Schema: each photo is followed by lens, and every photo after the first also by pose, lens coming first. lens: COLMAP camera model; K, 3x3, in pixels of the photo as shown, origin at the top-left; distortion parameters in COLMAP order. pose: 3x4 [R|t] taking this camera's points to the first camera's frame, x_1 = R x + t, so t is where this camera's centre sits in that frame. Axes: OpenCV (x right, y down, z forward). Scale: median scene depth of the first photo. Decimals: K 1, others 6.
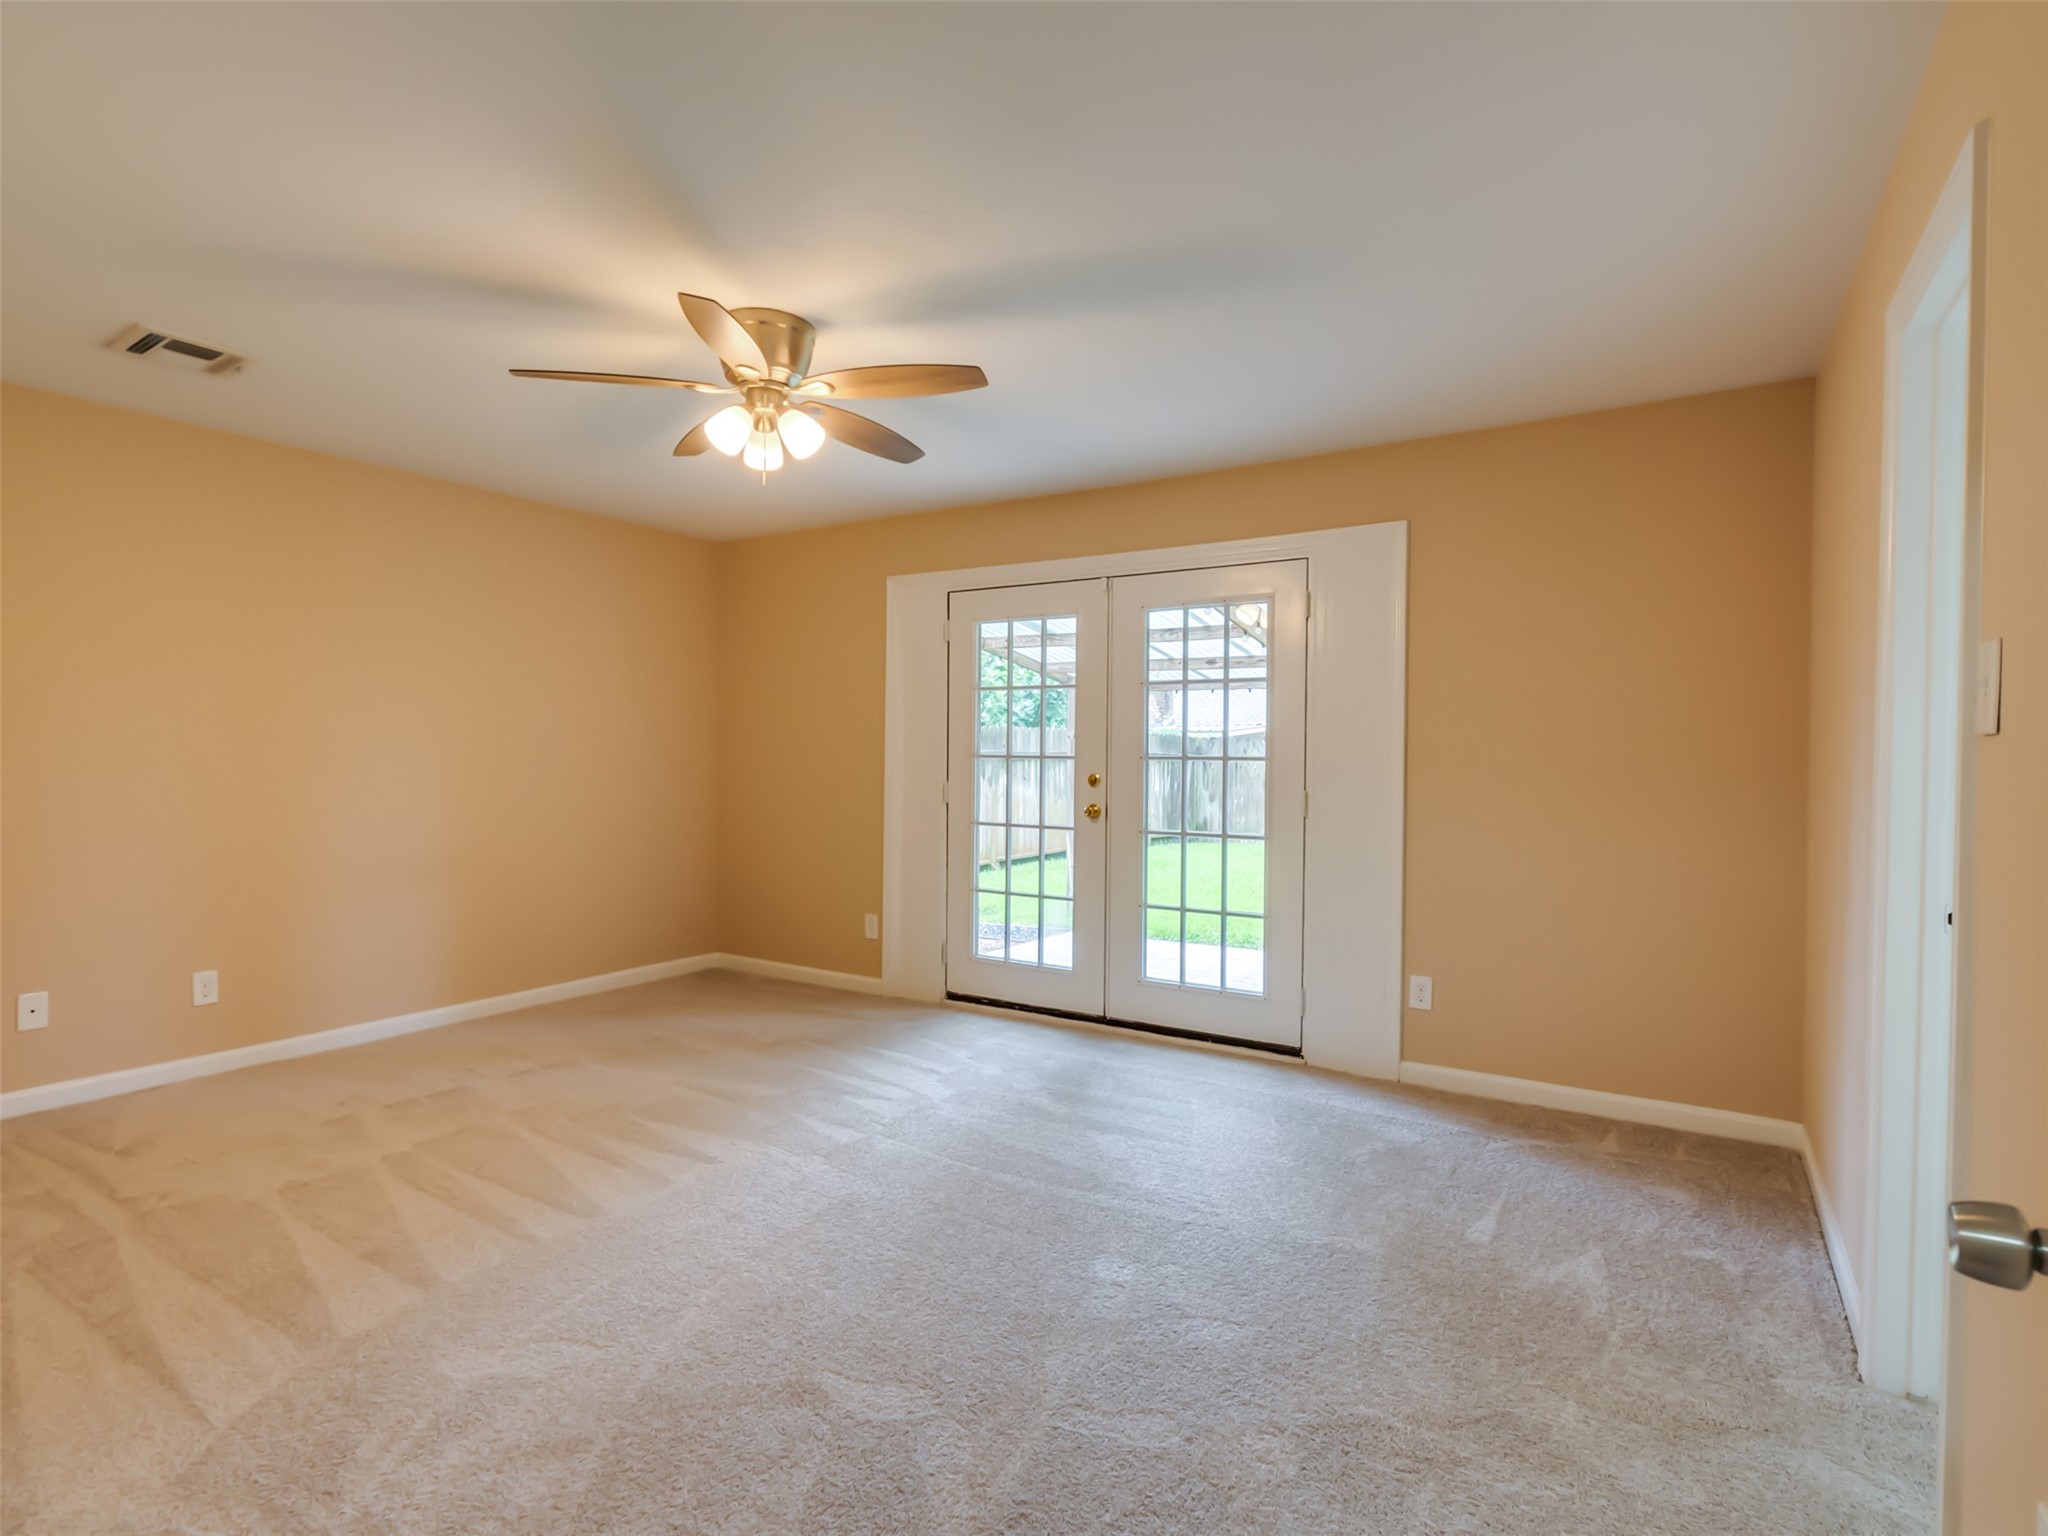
lens RADIAL K [[1049.4, 0, 982.7], [0, 1049.4, 778.8], [0, 0, 1]] dist [-0.003575, 0.002225]
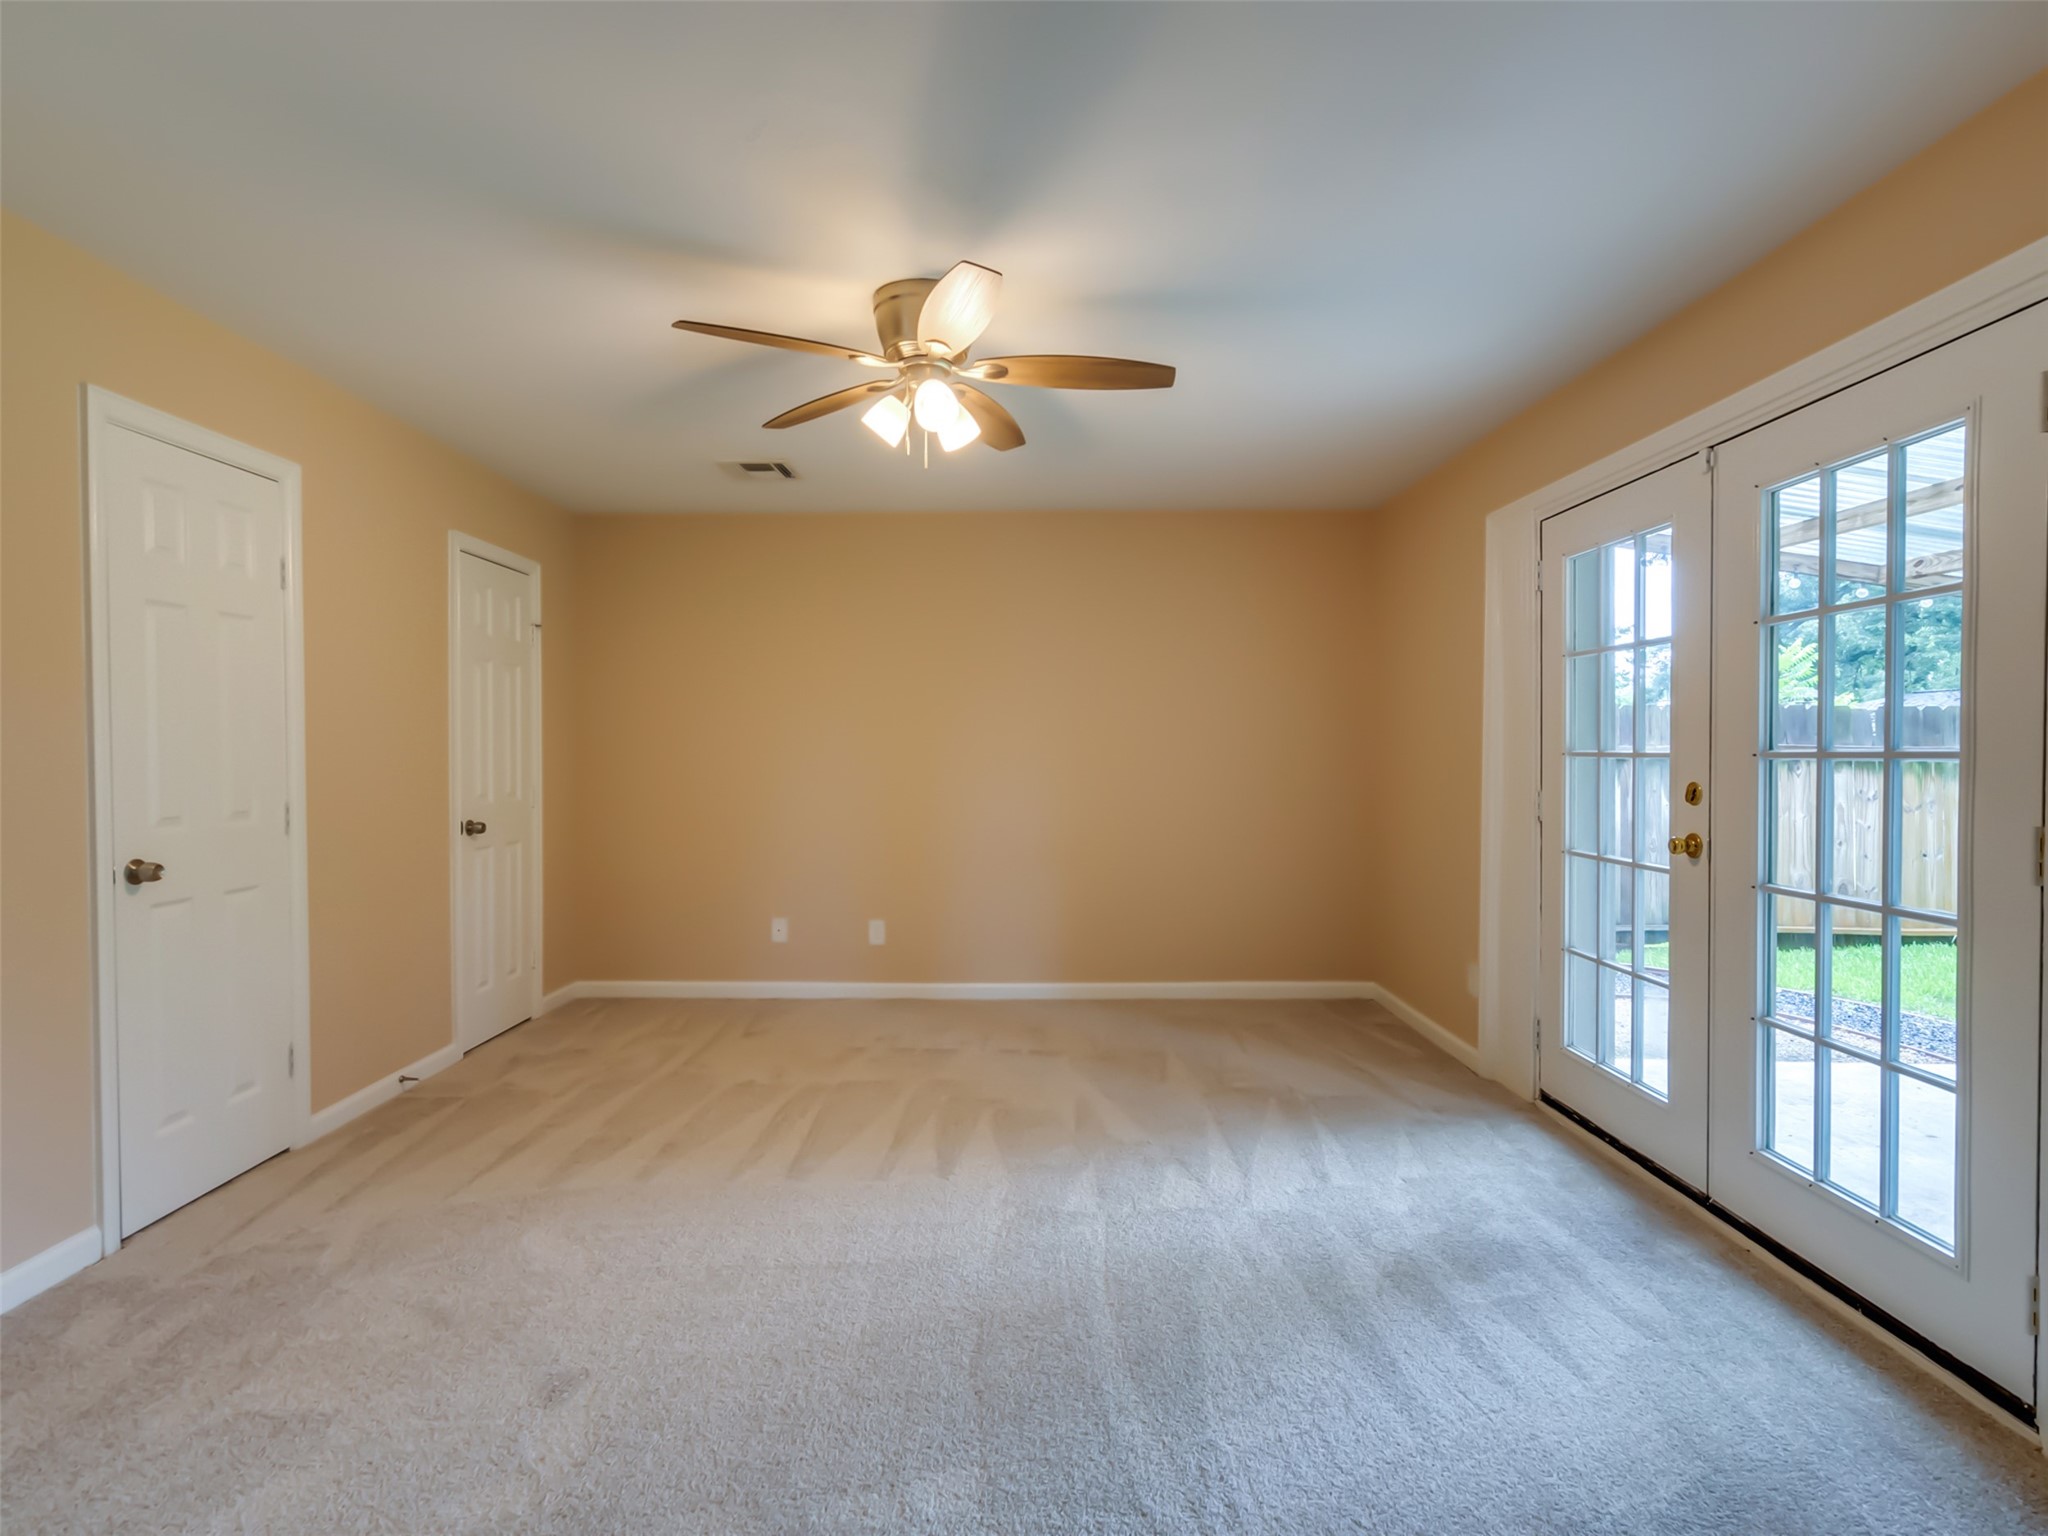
lens RADIAL K [[1049.4, 0, 1022.4], [0, 1049.4, 763.2], [0, 0, 1]] dist [-0.003575, 0.002225]
pose [[0.545427, 0.000554, -0.838158, 0.461828], [-0.013643, 0.999873, -0.008218, -0.006449], [0.838047, 0.015918, 0.545366, 0.410720]]
